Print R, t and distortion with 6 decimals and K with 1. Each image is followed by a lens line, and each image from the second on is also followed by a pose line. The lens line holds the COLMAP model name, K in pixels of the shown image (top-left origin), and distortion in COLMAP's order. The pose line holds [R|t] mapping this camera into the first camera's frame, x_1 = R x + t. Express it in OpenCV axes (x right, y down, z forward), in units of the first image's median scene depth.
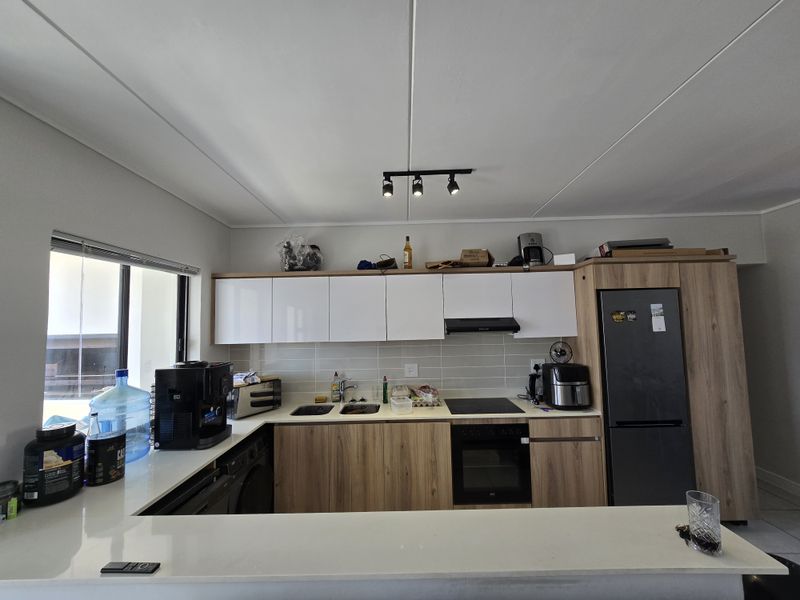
lens RADIAL K [[326.4, 0, 403.4], [0, 326.4, 301.0], [0, 0, 1]] dist [-0.007038, -0.000072]
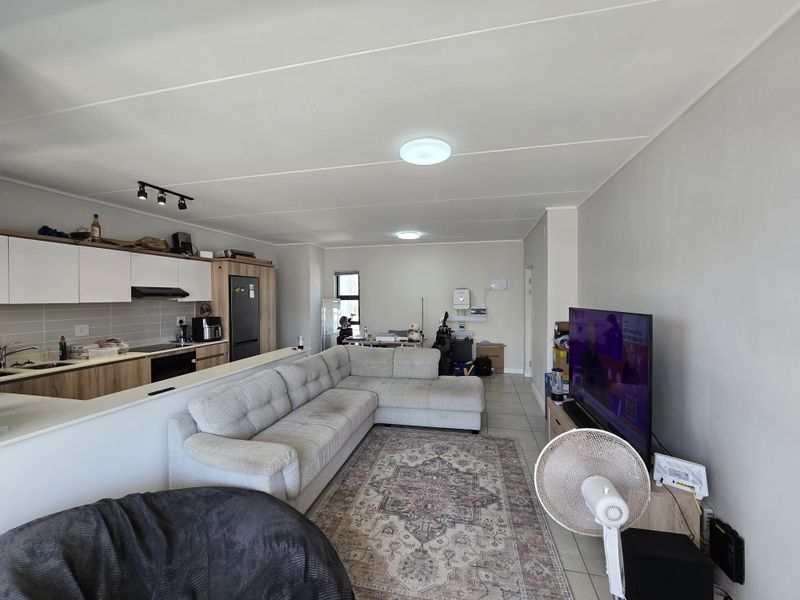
lens RADIAL K [[326.4, 0, 403.4], [0, 326.4, 301.0], [0, 0, 1]] dist [-0.007038, -0.000072]
pose [[0.219098, 0.009232, 0.975659, -1.006092], [-0.065652, 0.997828, 0.005301, 0.037851], [-0.973492, -0.065215, 0.219229, -0.394443]]
